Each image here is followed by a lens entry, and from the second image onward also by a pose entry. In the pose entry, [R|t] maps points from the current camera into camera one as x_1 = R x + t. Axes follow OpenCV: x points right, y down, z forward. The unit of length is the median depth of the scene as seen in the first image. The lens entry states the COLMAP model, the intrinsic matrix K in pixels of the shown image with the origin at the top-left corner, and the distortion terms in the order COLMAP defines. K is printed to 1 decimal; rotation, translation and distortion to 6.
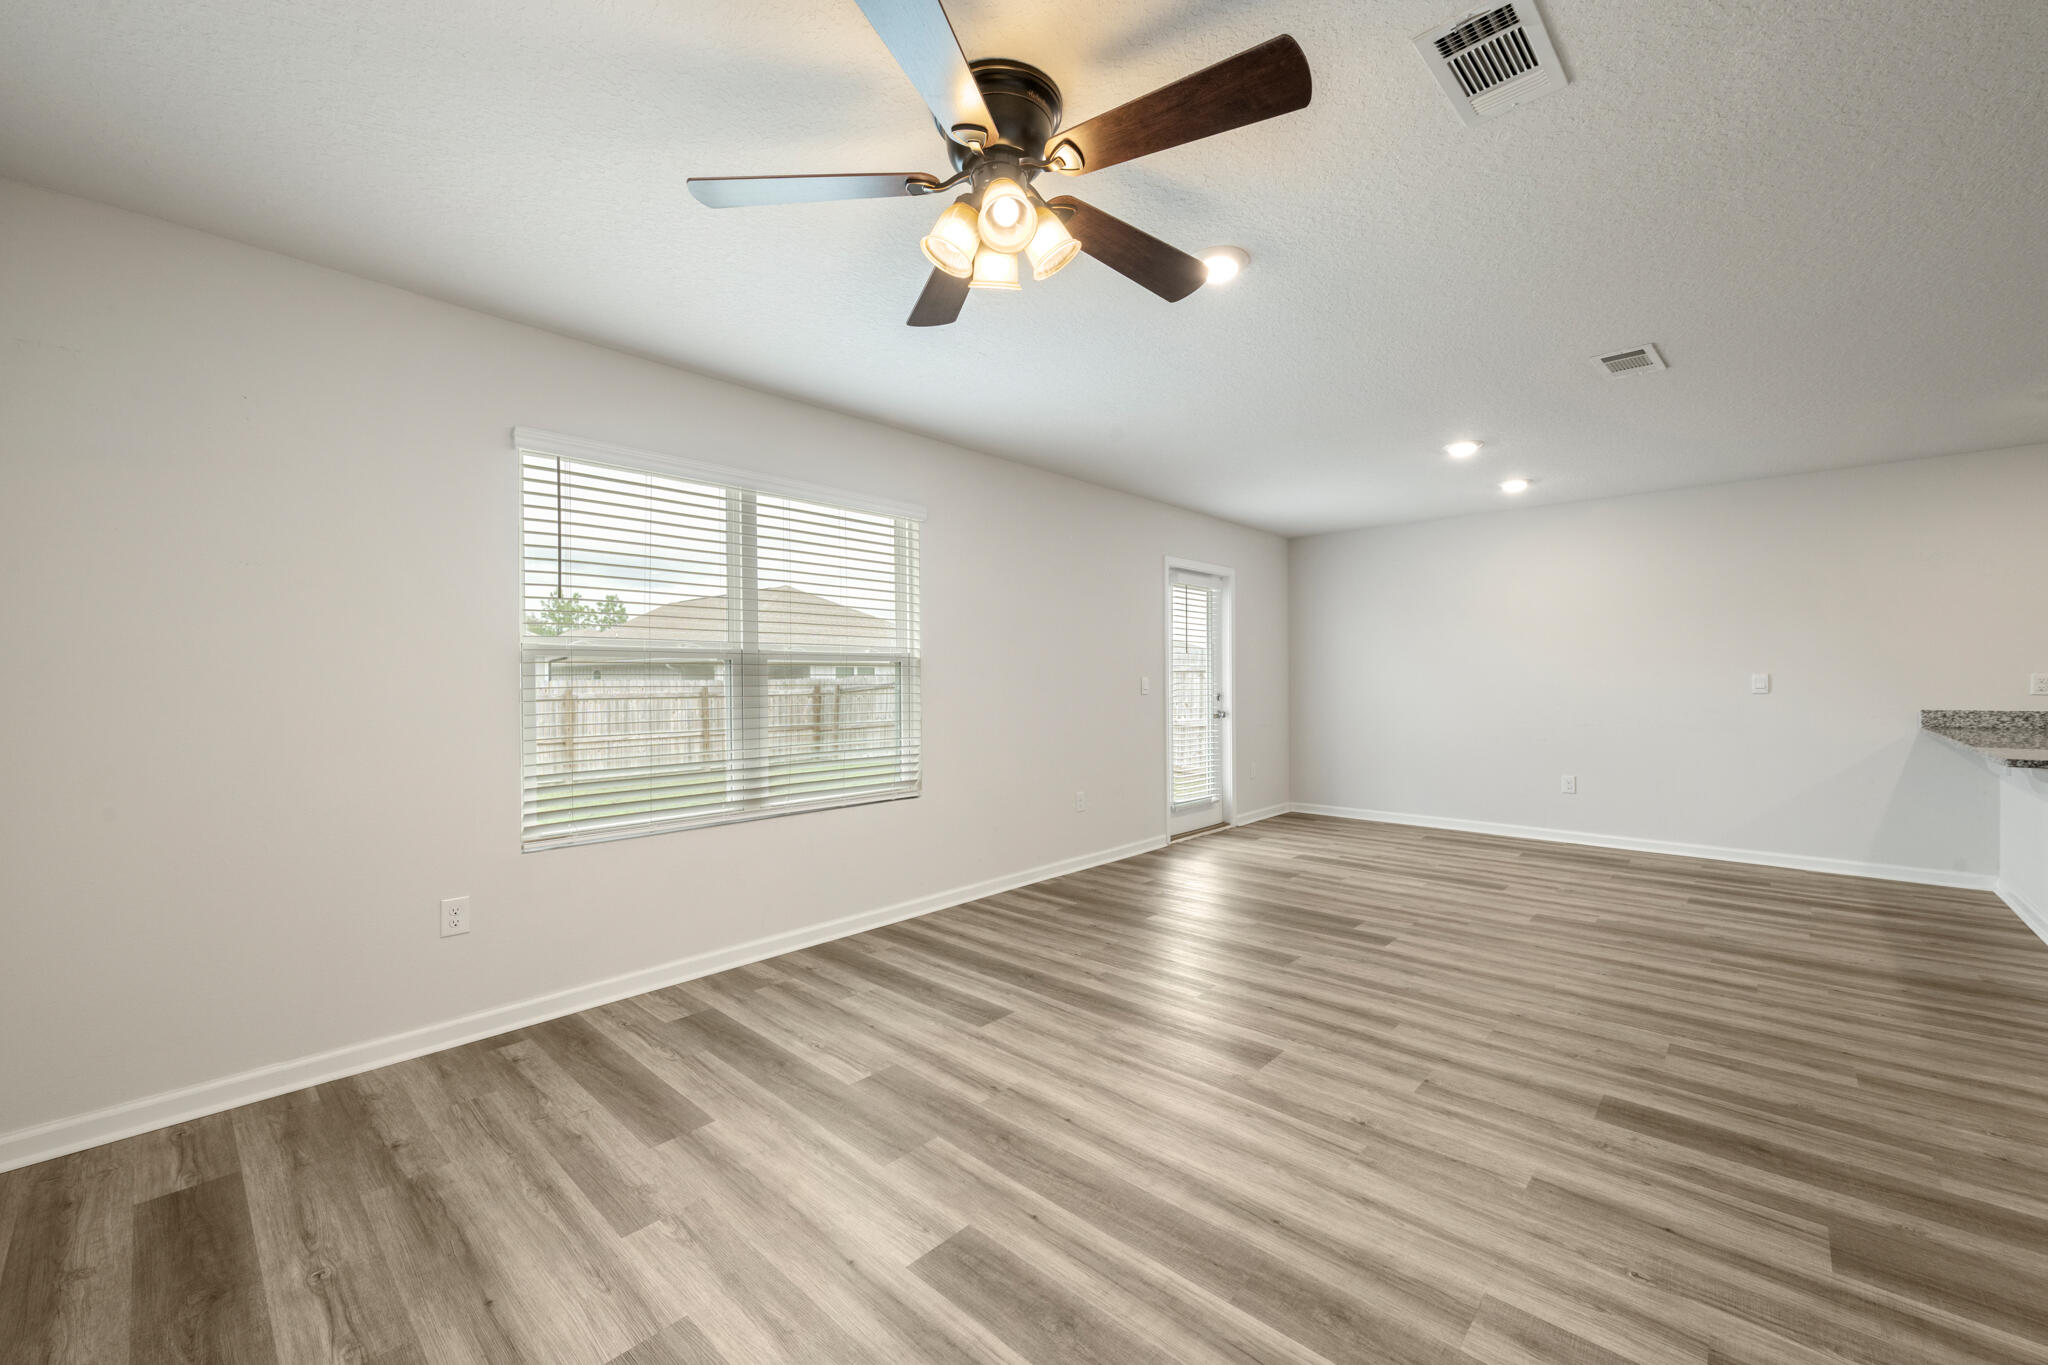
lens RADIAL K [[811.7, 0, 1024.4], [0, 811.7, 684.5], [0, 0, 1]] dist [0.001286, -0.000588]
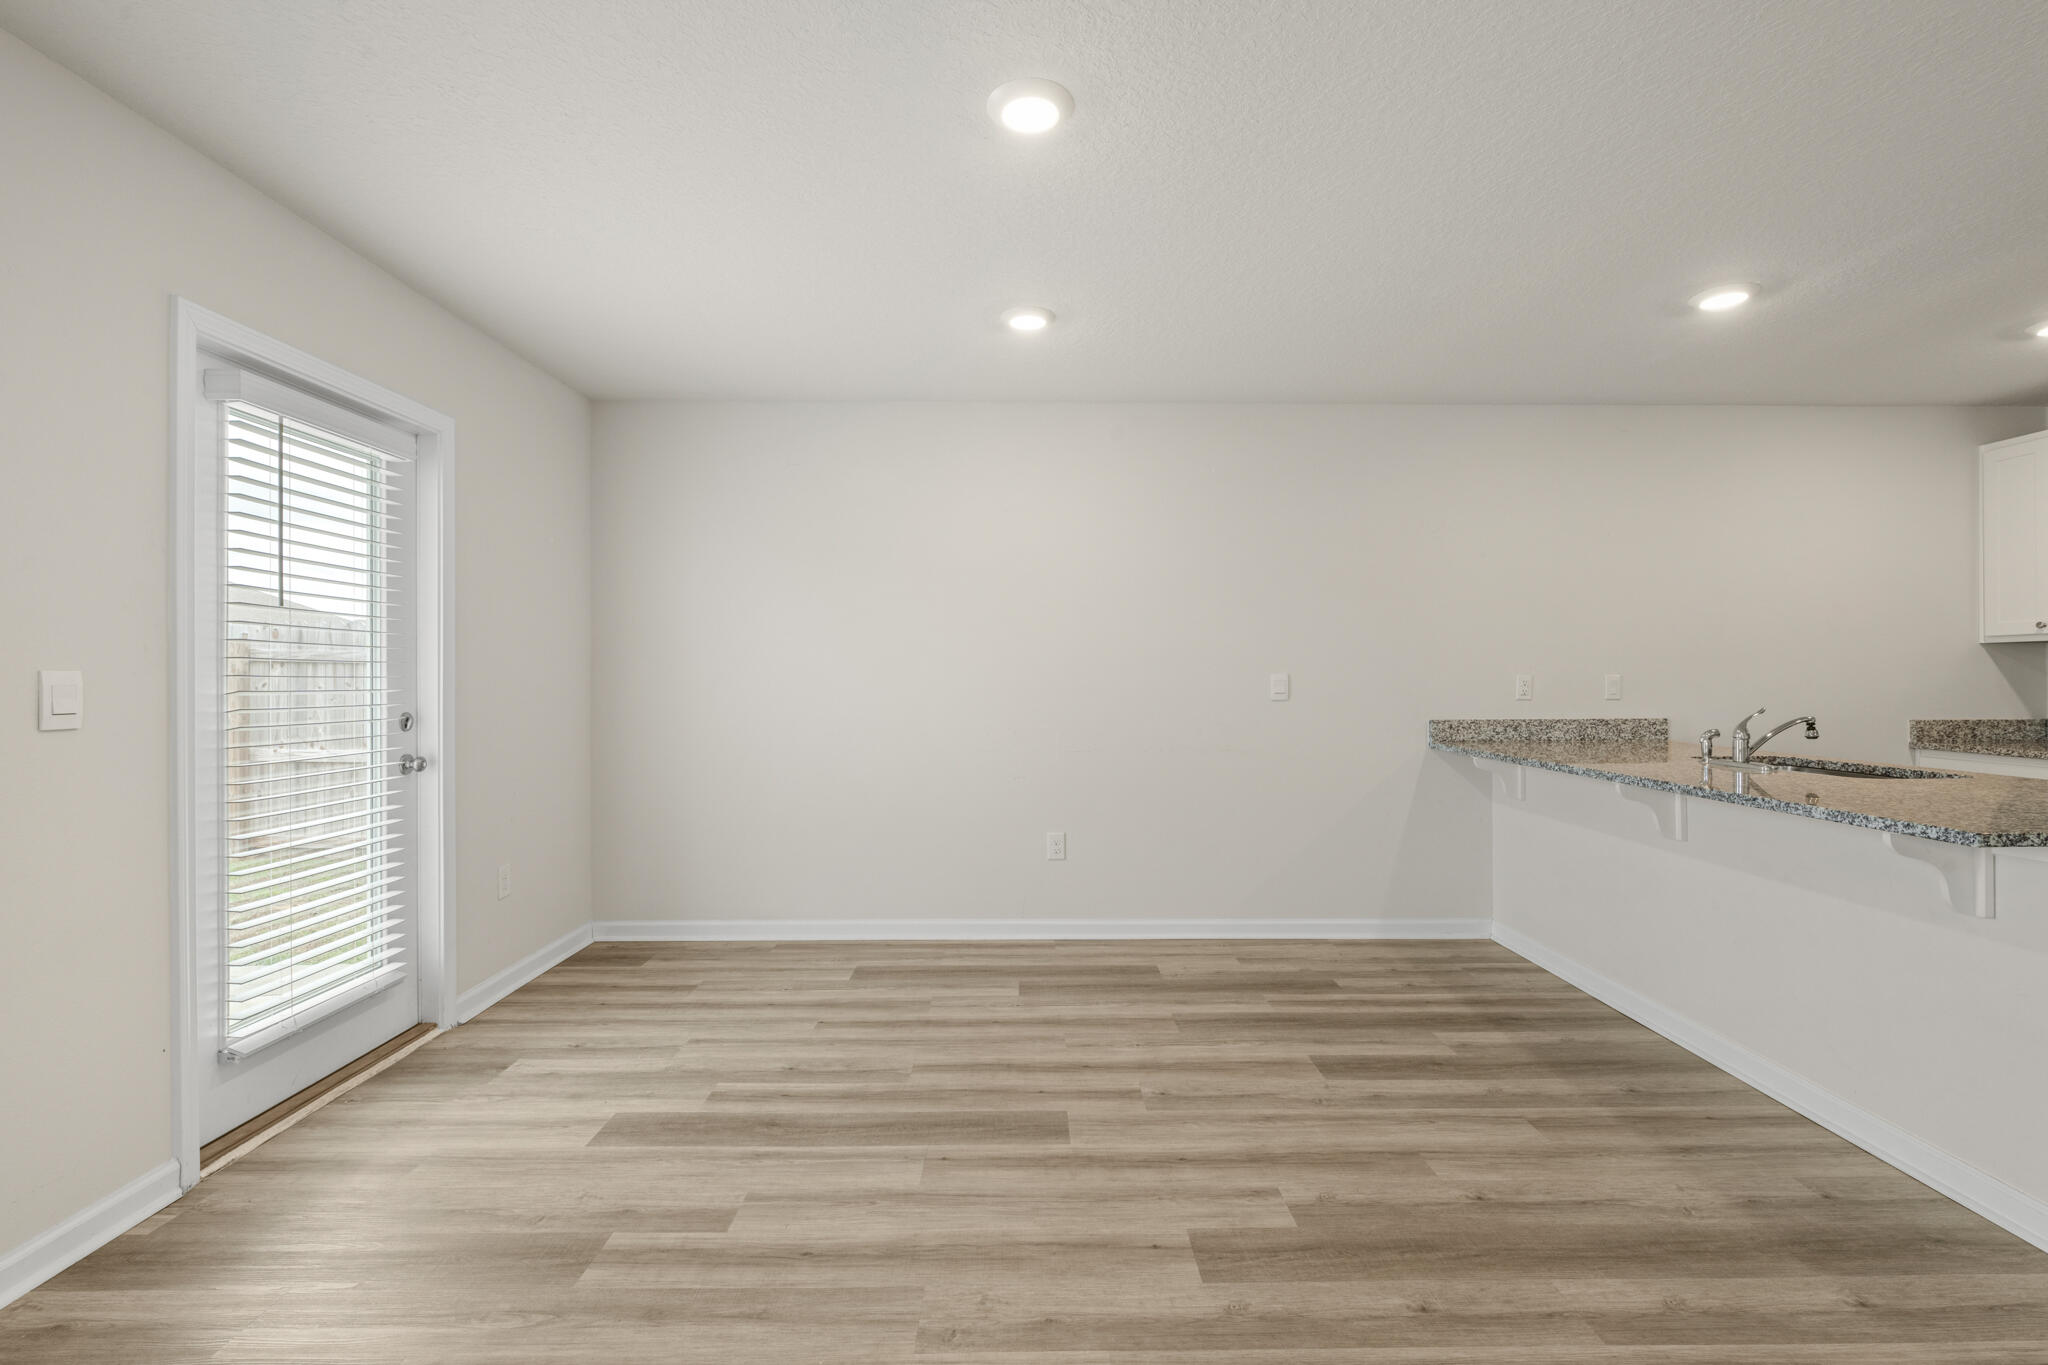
lens RADIAL K [[903.3, 0, 1029.7], [0, 903.3, 677.1], [0, 0, 1]] dist [-0.002397, 0.000046]
pose [[0.727052, 0.002614, 0.686578, 0.263301], [0.002154, 0.999979, -0.006088, -0.007224], [-0.686579, 0.005906, 0.727031, 0.765340]]
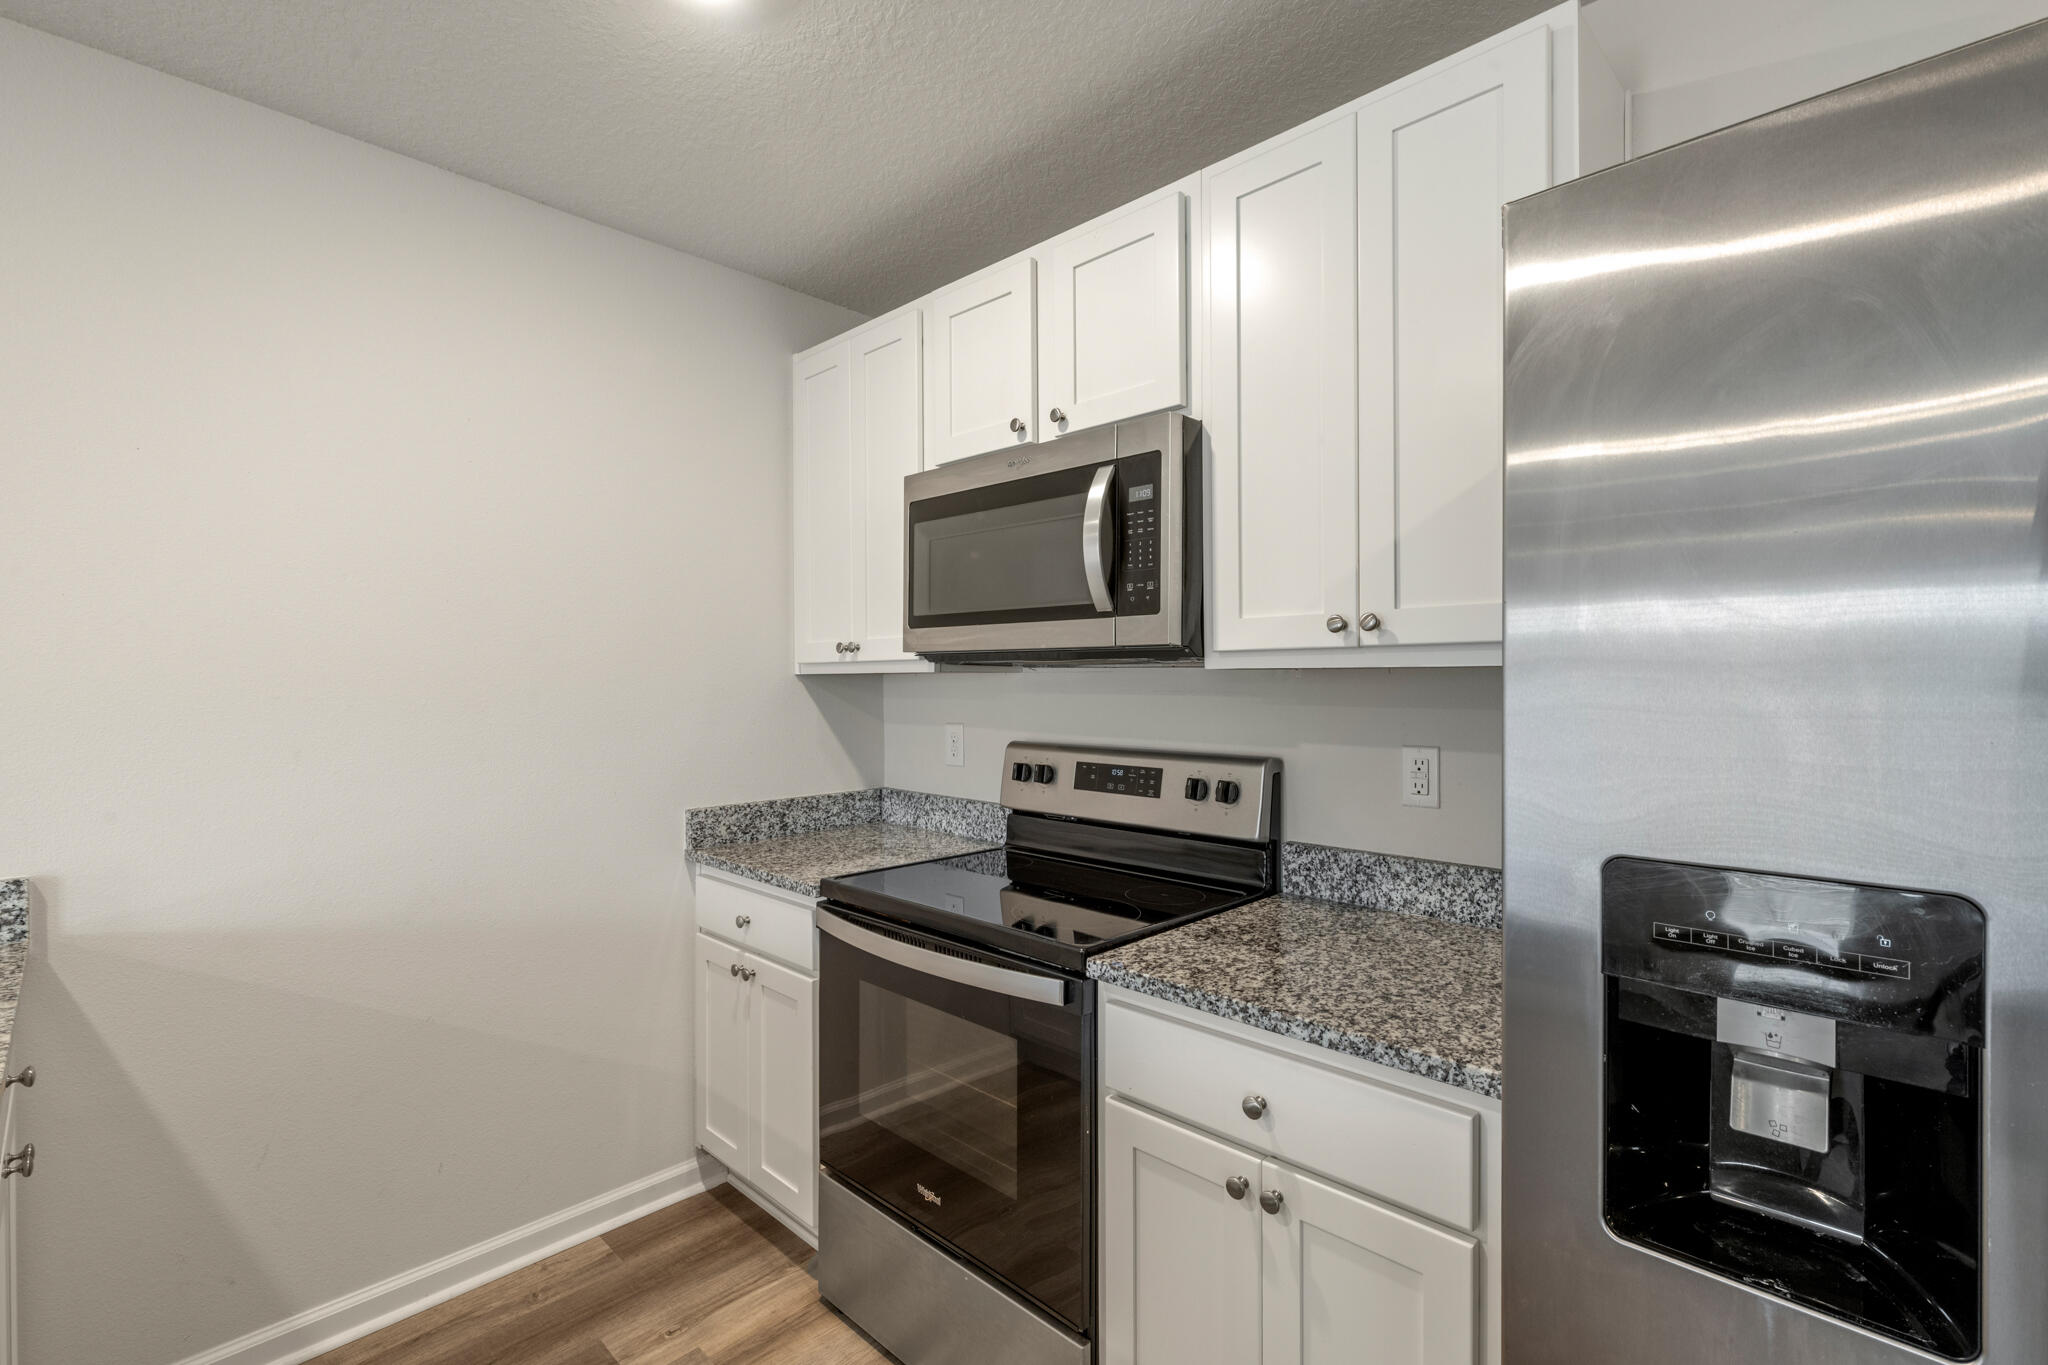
lens RADIAL K [[903.3, 0, 1034.6], [0, 903.3, 687.5], [0, 0, 1]] dist [-0.002397, 0.000046]
pose [[0.019861, -0.006584, 0.999781, 1.166906], [0.010094, 0.999929, 0.006385, -0.044503], [-0.999752, 0.009965, 0.019926, 0.577271]]
